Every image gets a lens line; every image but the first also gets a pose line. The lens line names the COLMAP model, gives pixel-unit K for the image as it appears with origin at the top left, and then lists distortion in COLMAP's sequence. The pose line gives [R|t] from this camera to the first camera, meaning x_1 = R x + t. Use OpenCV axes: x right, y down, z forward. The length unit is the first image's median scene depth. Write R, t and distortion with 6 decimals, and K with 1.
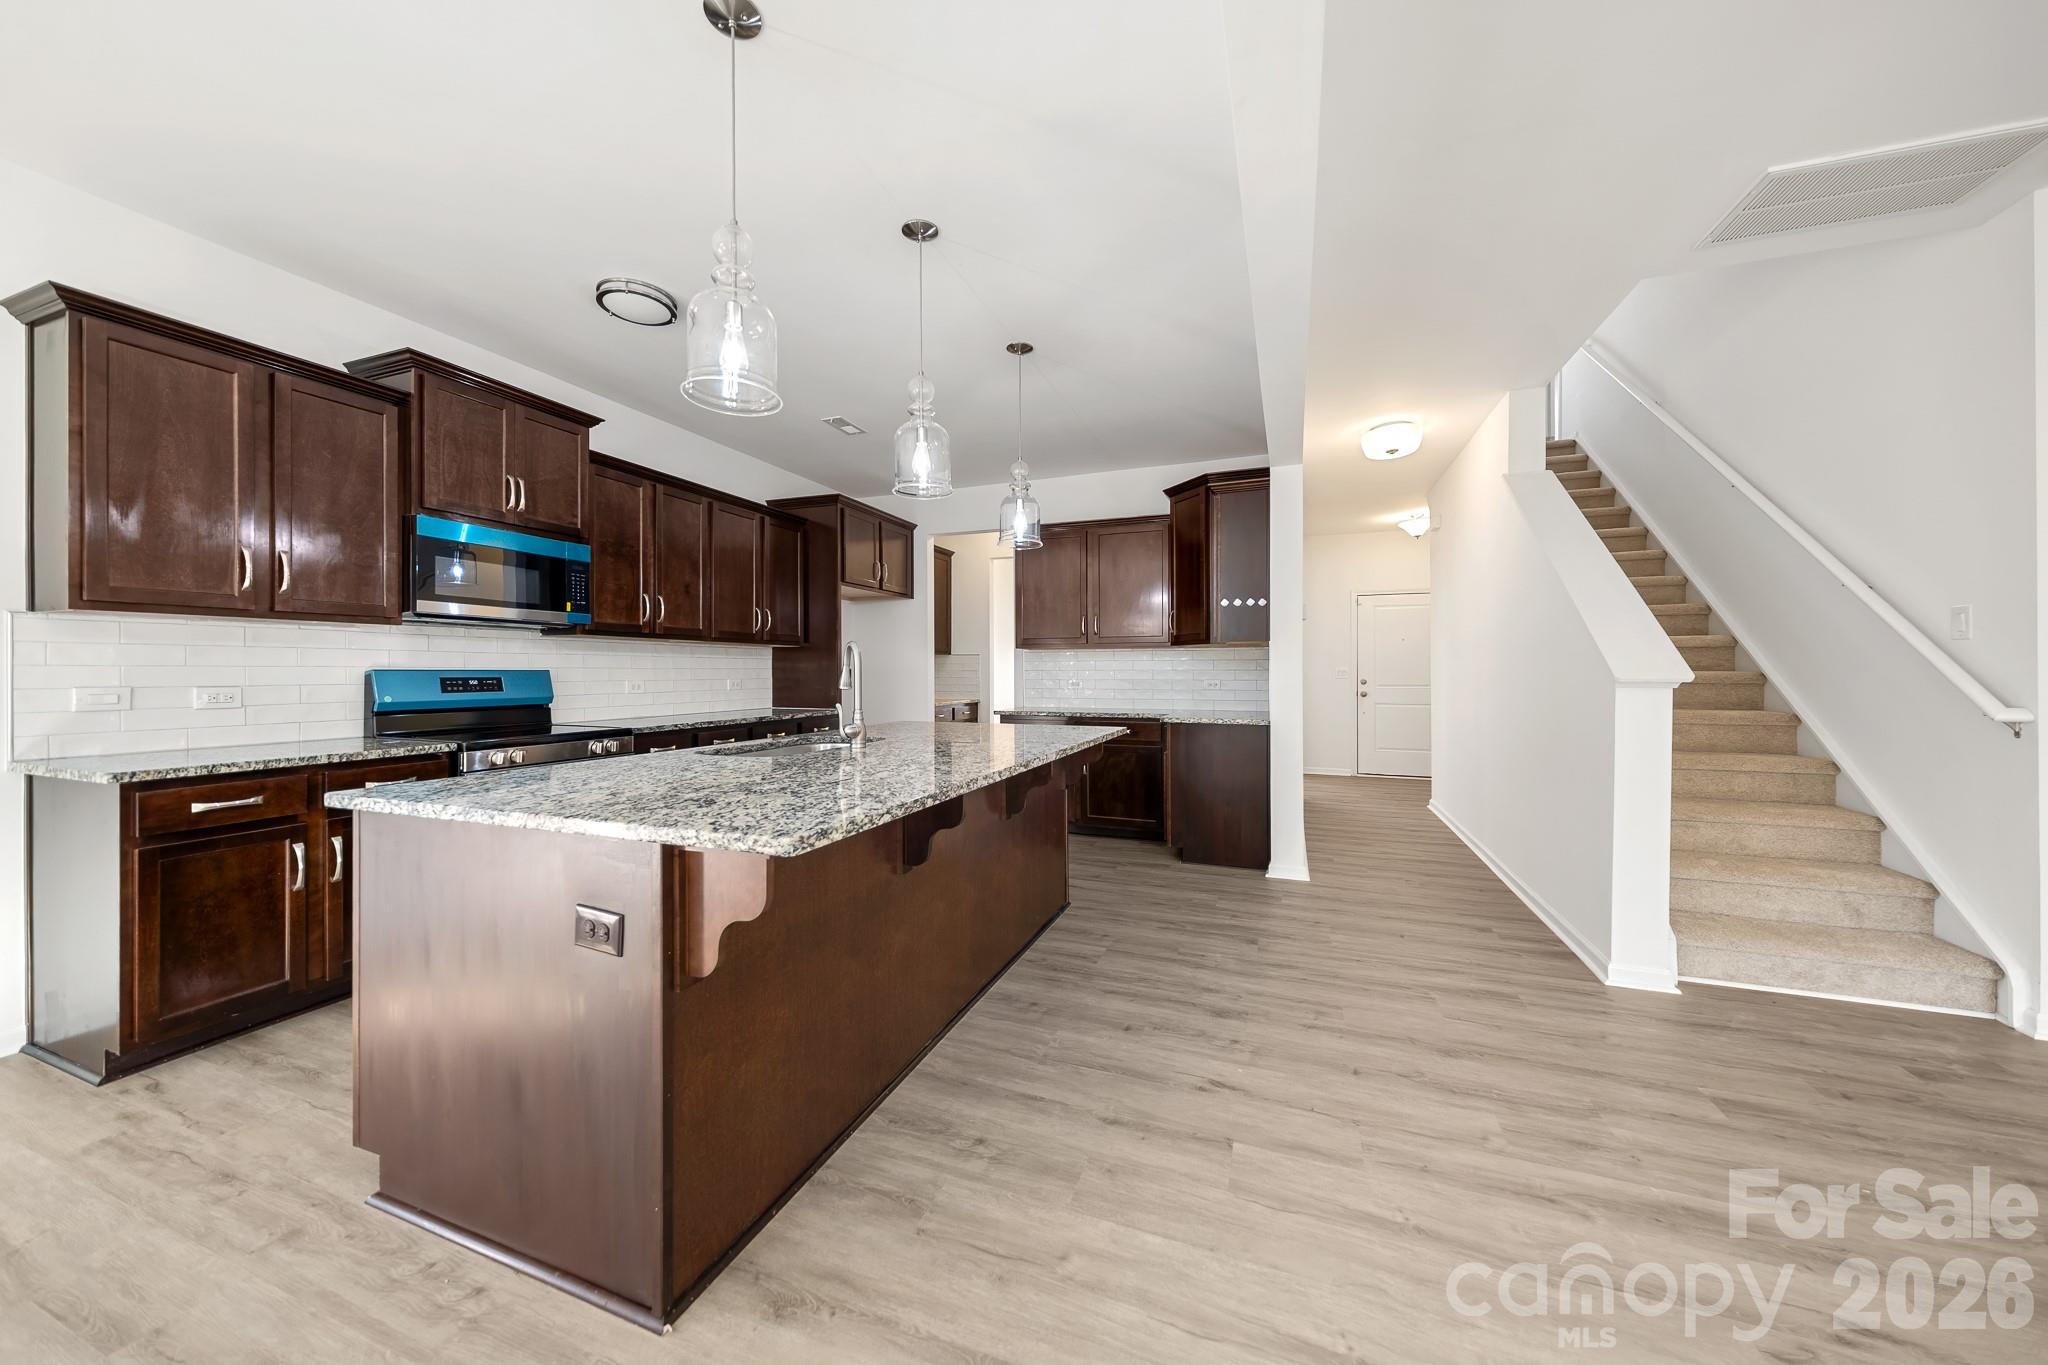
lens RADIAL K [[703.8, 0, 1020.9], [0, 703.8, 673.1], [0, 0, 1]] dist [0.001041, 0.000233]
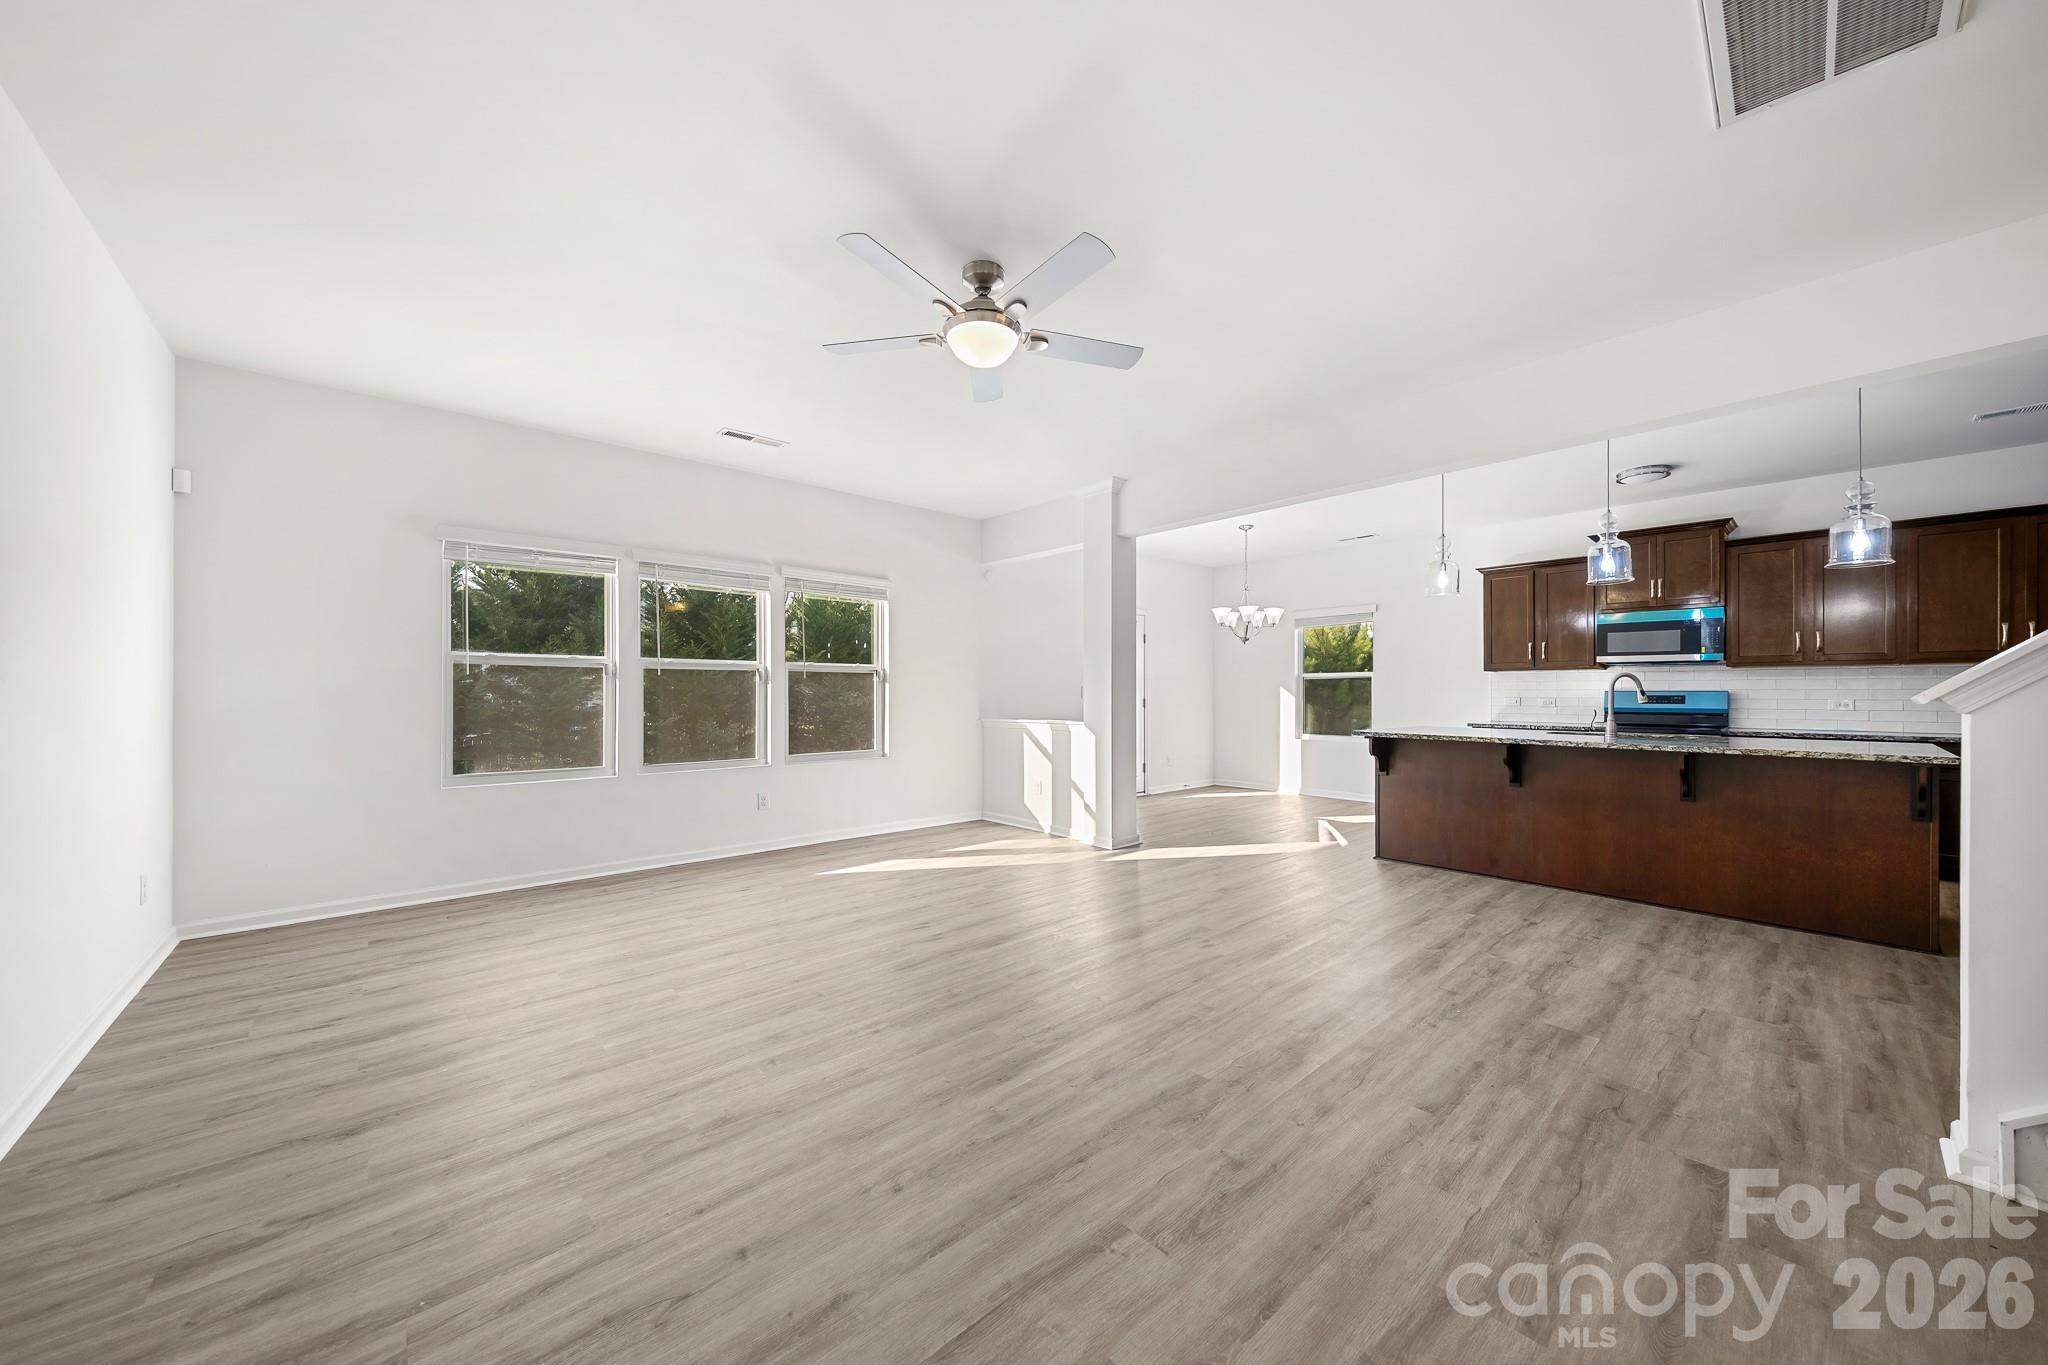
lens RADIAL K [[718.5, 0, 1031.0], [0, 718.5, 686.7], [0, 0, 1]] dist [0.012817, -0.003756]
pose [[-0.450127, -0.006199, -0.892943, 1.773217], [-0.003075, 0.999981, -0.005392, 0.000007], [0.892959, 0.000319, -0.450138, 0.492361]]
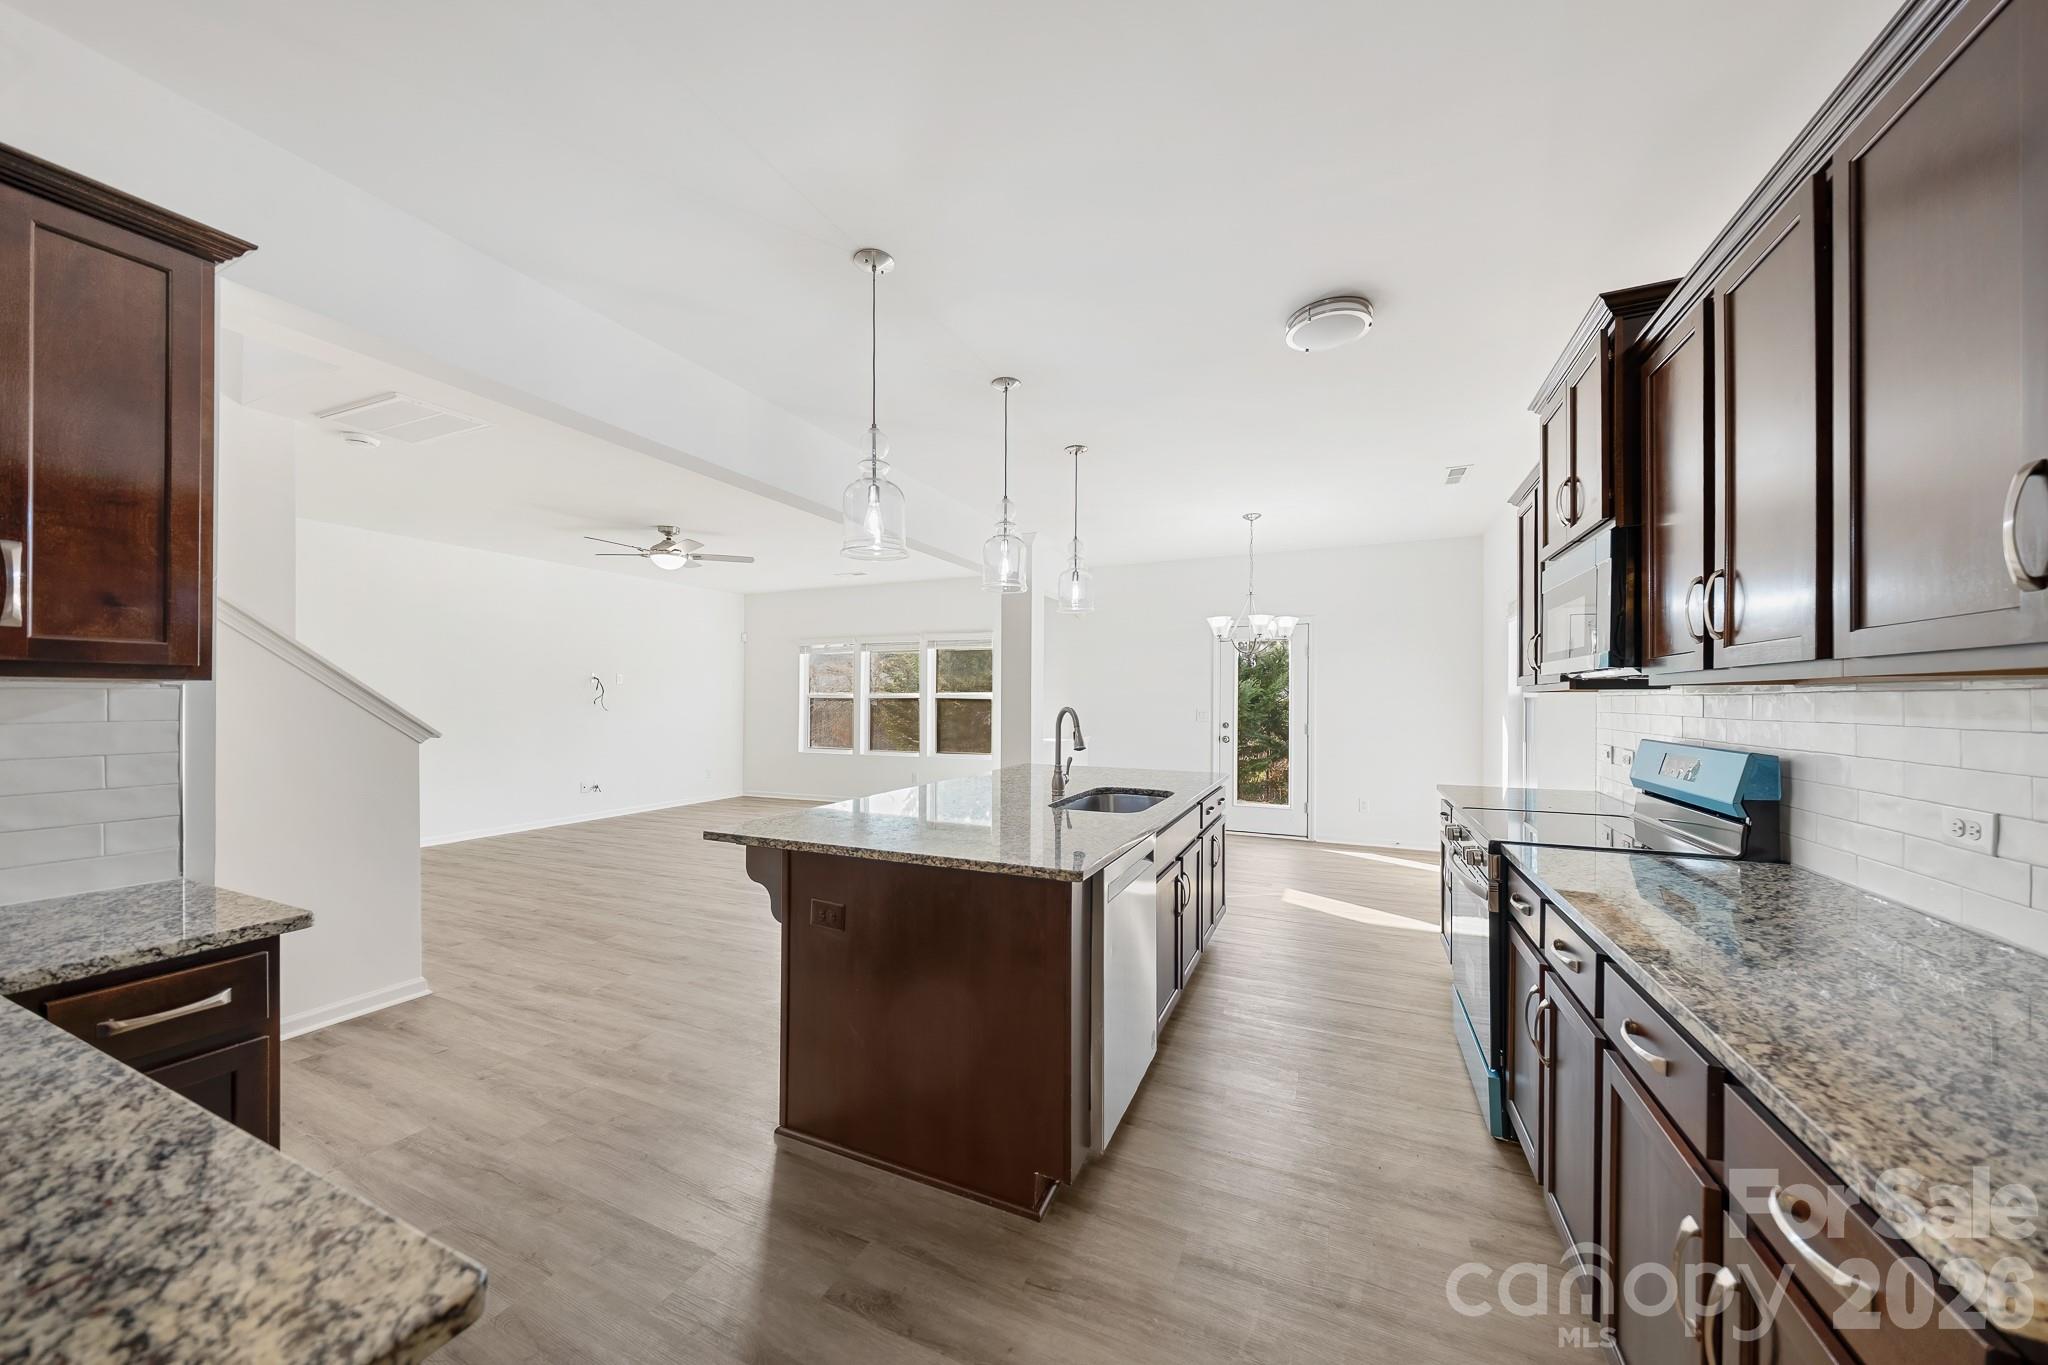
lens RADIAL K [[701.9, 0, 1025.0], [0, 701.9, 695.7], [0, 0, 1]] dist [0.013020, -0.004848]
pose [[-0.998334, -0.002892, 0.057621, -0.230711], [-0.003043, 0.999992, -0.002542, -0.060893], [-0.057613, -0.002713, -0.998335, 2.025769]]
